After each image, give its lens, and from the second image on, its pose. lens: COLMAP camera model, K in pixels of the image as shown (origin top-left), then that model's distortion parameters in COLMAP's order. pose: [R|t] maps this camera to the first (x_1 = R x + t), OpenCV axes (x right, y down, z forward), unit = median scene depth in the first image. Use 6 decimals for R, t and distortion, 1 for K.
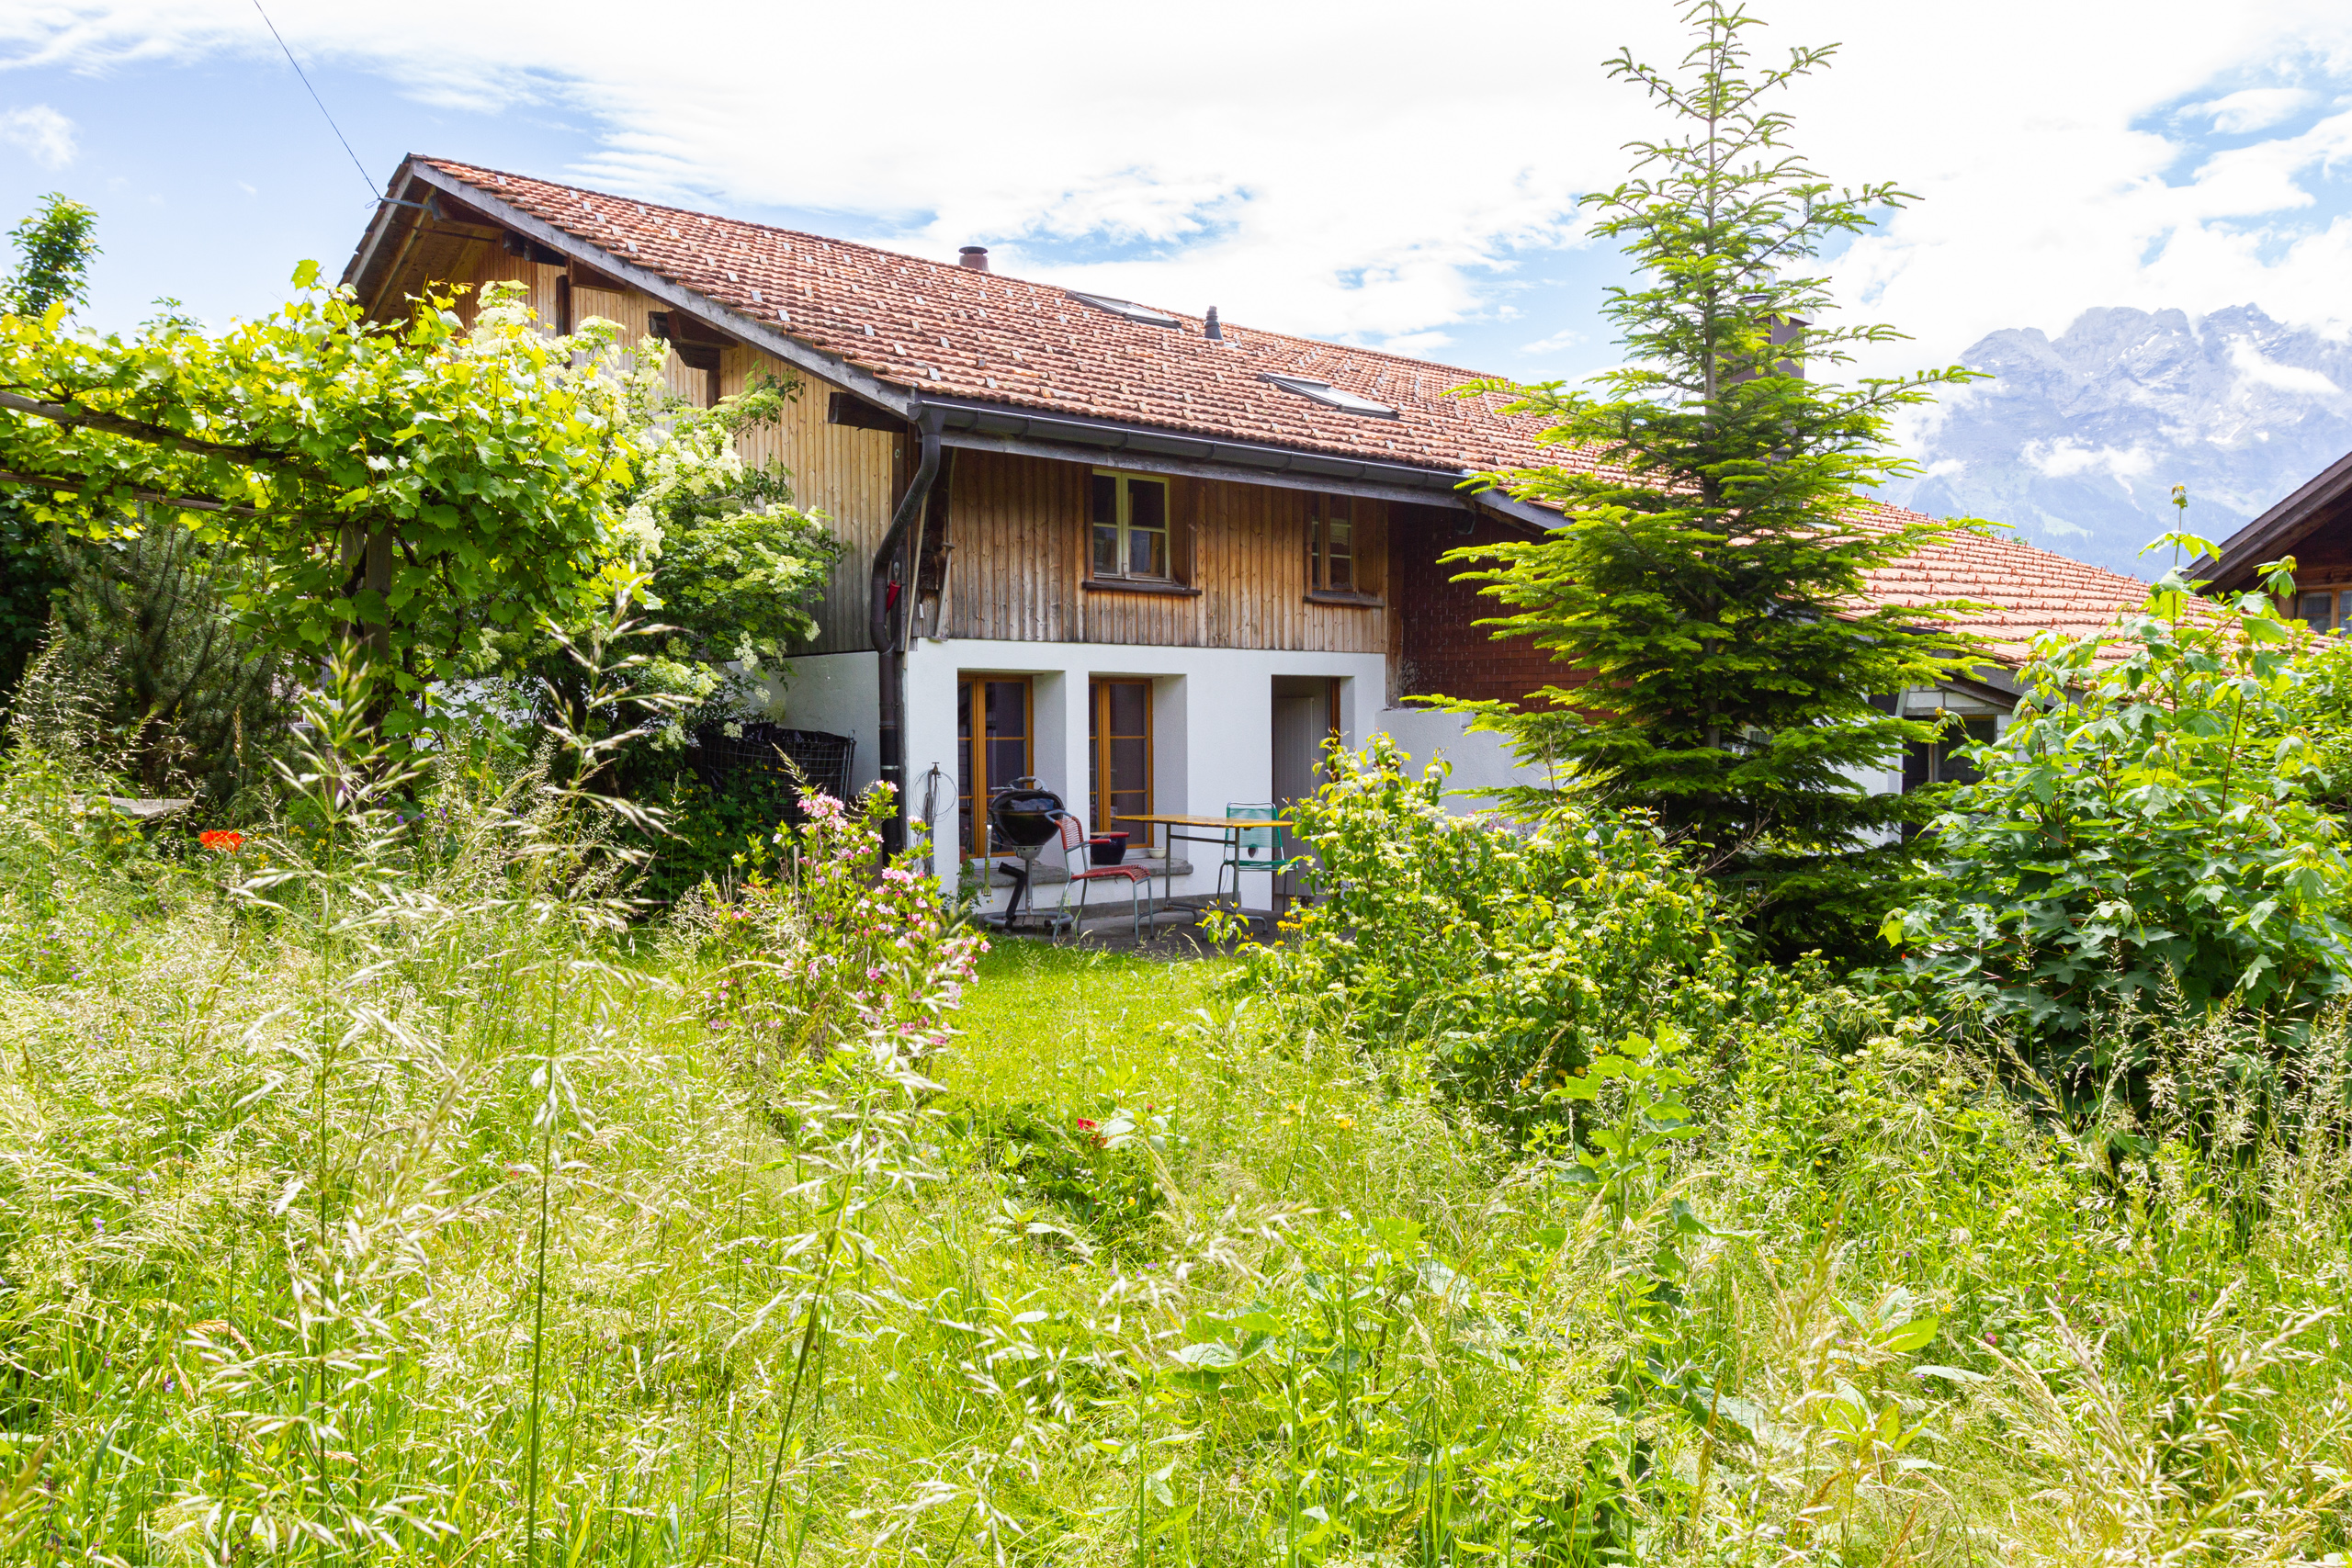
lens RADIAL K [[1732.3, 0, 1191.8], [0, 1732.3, 793.2], [0, 0, 1]] dist [0.001502, 0.008036]
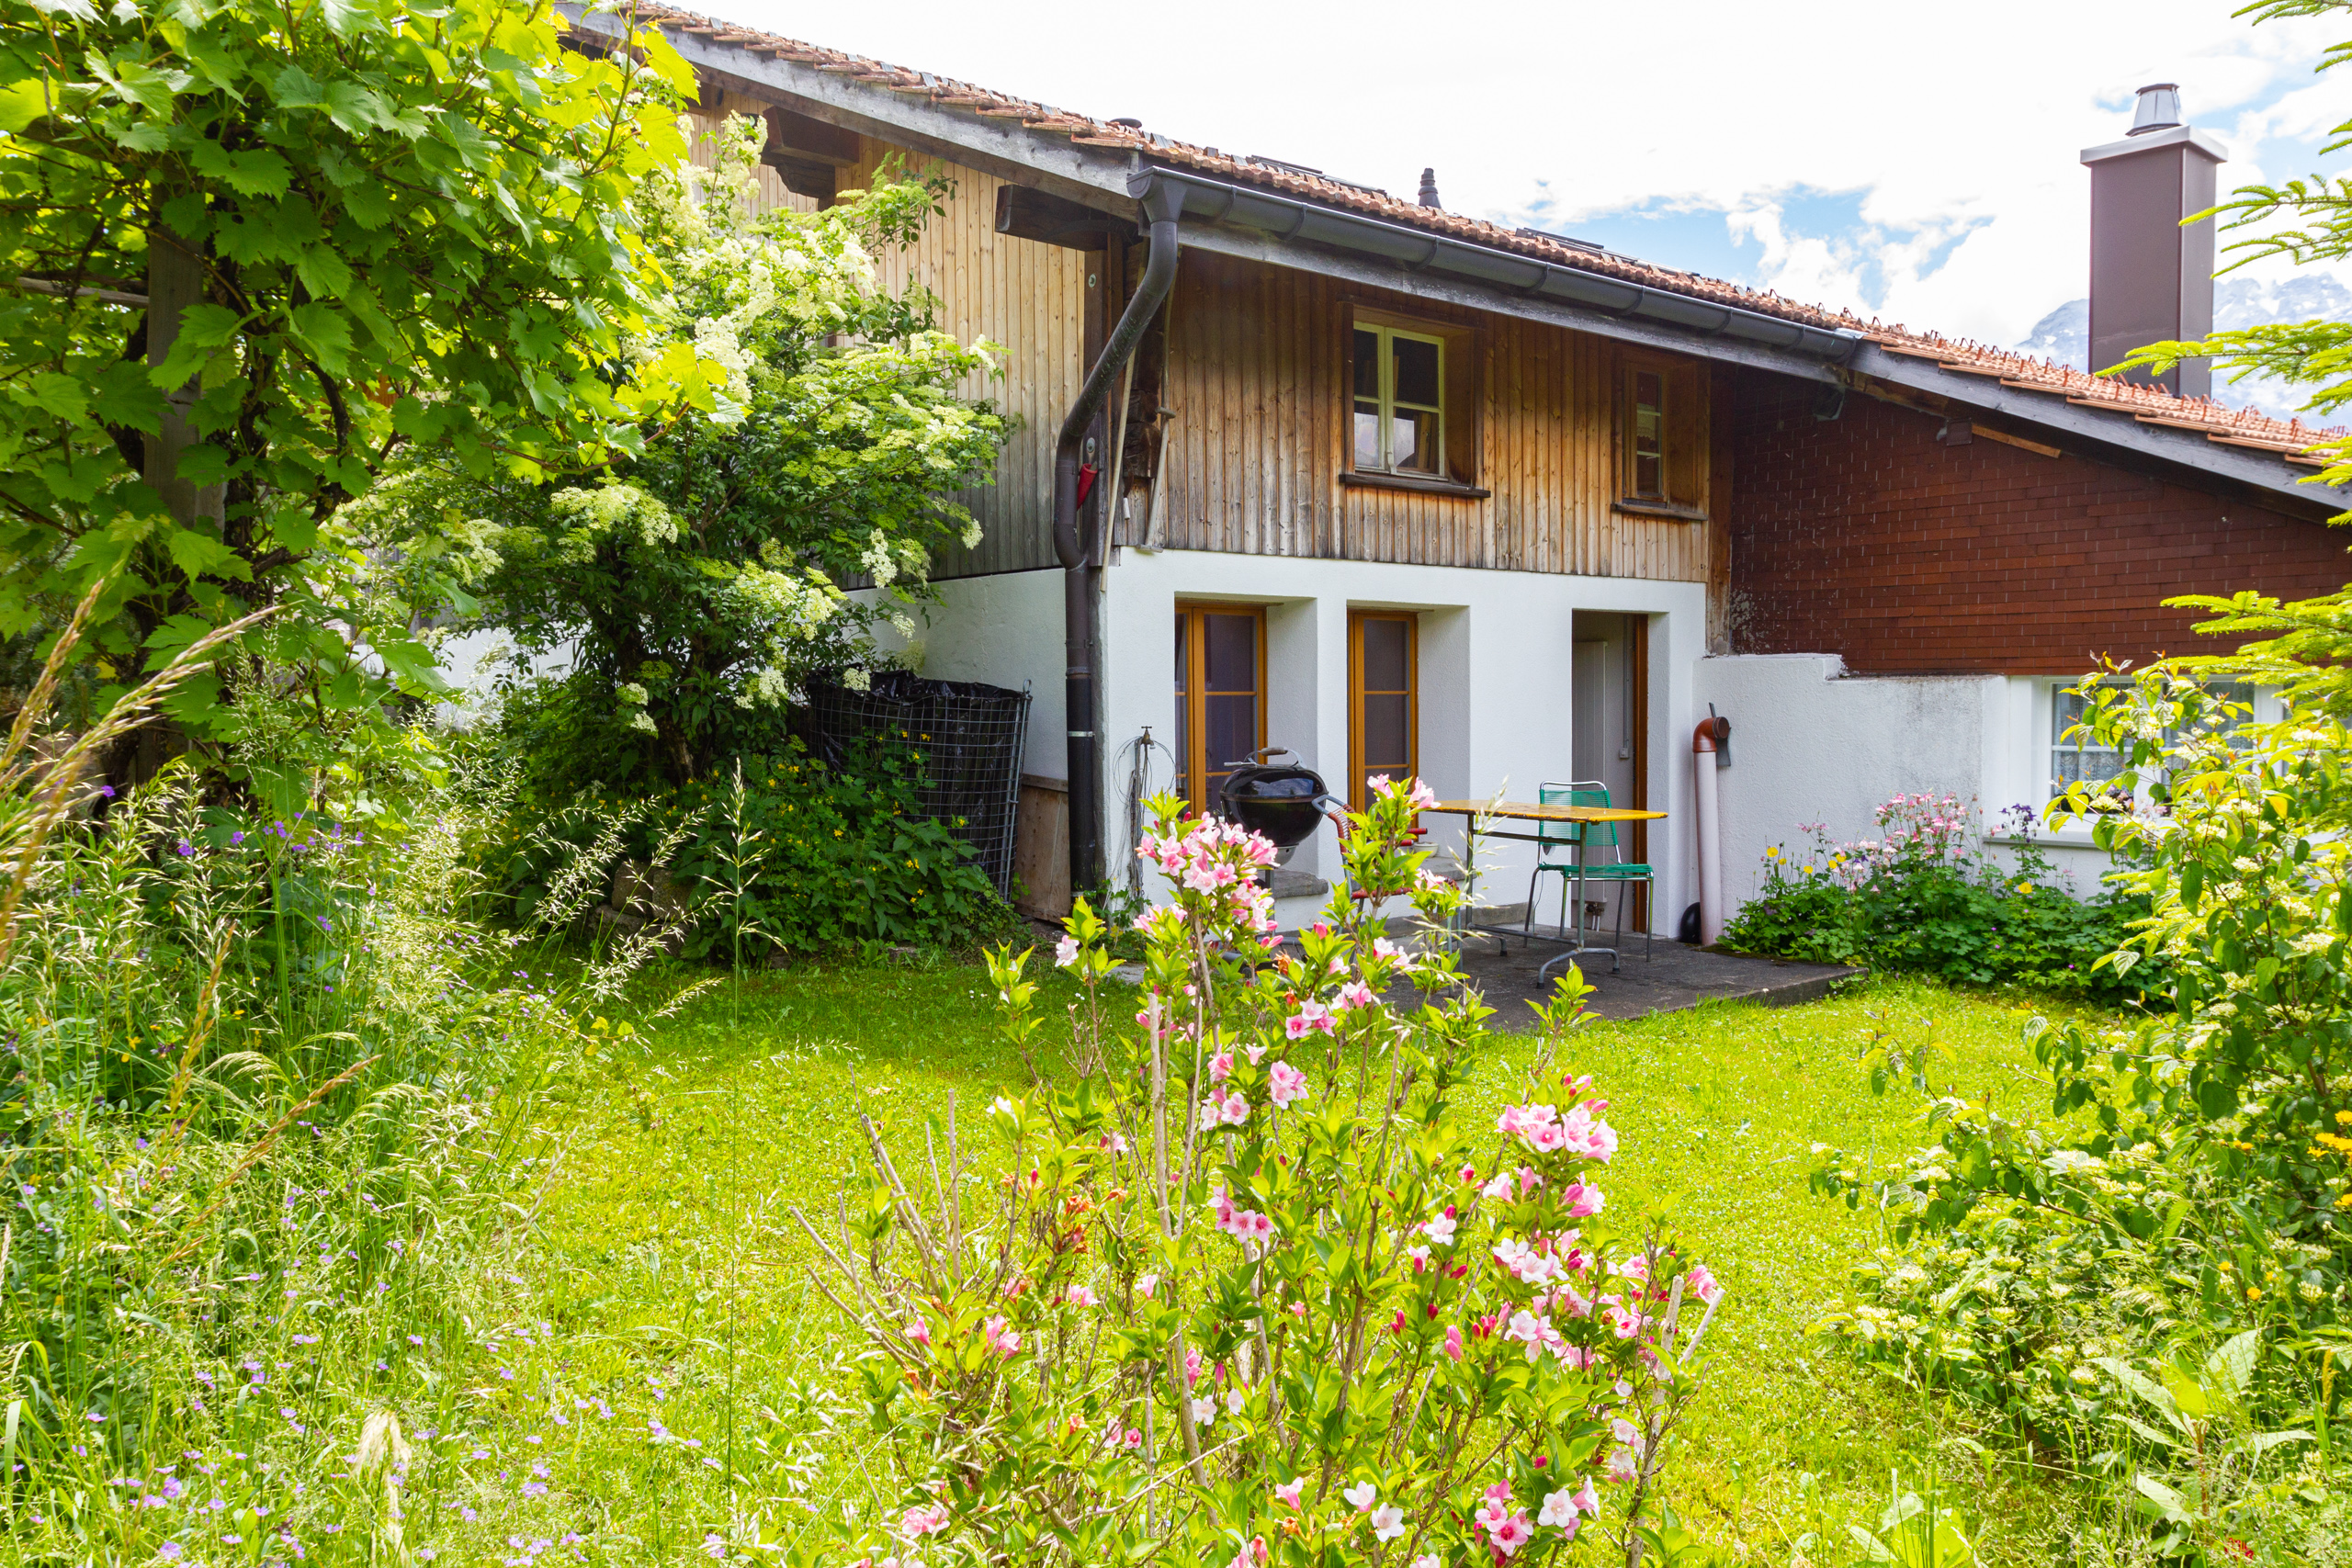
lens RADIAL K [[1732.3, 0, 1246.9], [0, 1732.3, 749.3], [0, 0, 1]] dist [0.001502, 0.008036]
pose [[0.999682, -0.001043, -0.025188, -0.085900], [0.000903, 0.999984, -0.005566, -0.004589], [0.025194, 0.005541, 0.999667, 0.293318]]
